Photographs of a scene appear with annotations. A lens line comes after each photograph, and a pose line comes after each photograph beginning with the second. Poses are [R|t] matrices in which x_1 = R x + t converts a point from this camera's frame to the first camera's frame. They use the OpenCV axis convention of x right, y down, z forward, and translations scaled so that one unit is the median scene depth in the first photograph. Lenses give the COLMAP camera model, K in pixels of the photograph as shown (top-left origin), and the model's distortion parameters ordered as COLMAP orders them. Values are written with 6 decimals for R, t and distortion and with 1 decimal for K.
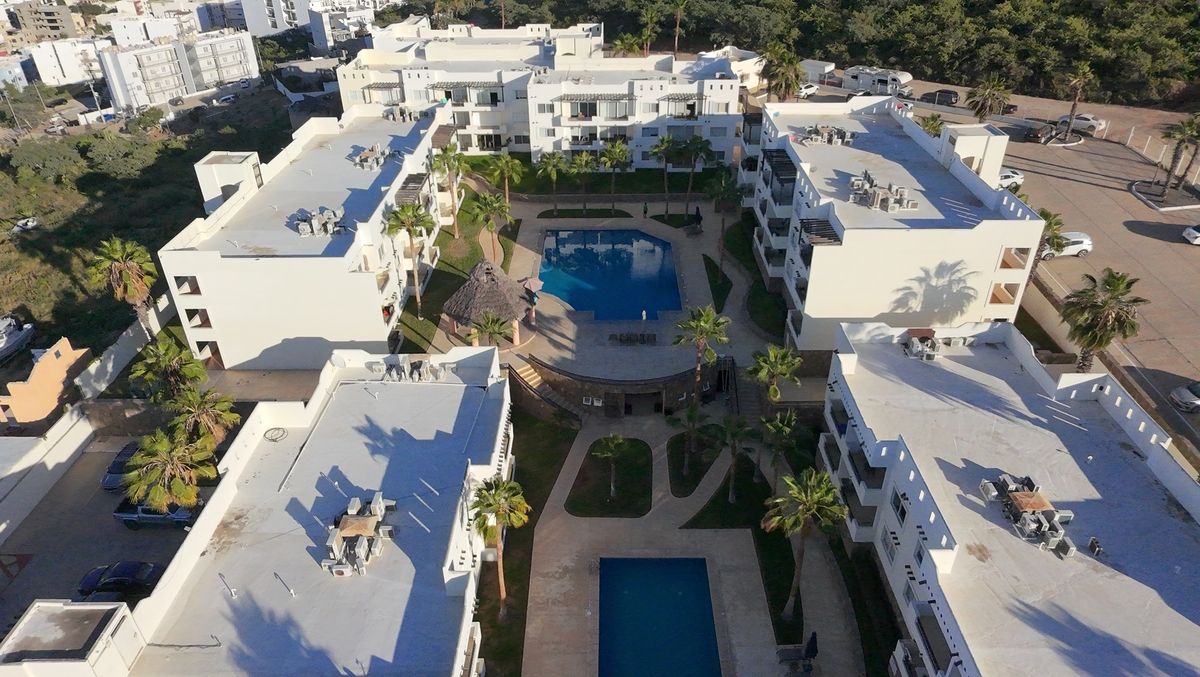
lens RADIAL K [[768.4, 0, 599.7], [0, 768.4, 330.2], [0, 0, 1]] dist [0.002169, 0.002528]
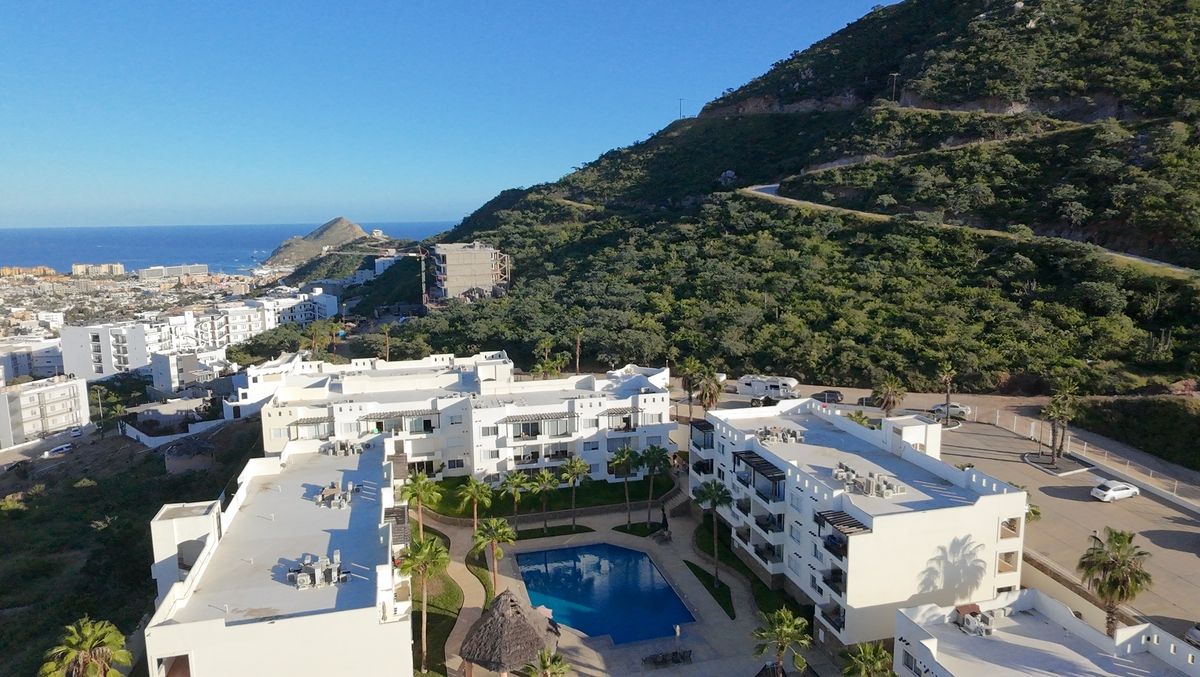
lens RADIAL K [[768.4, 0, 599.7], [0, 768.4, 330.2], [0, 0, 1]] dist [0.002169, 0.002528]
pose [[0.966259, -0.040200, 0.254417, -0.190417], [0.136664, 0.917262, -0.374103, -0.012781], [-0.218328, 0.396250, 0.891806, 0.013607]]
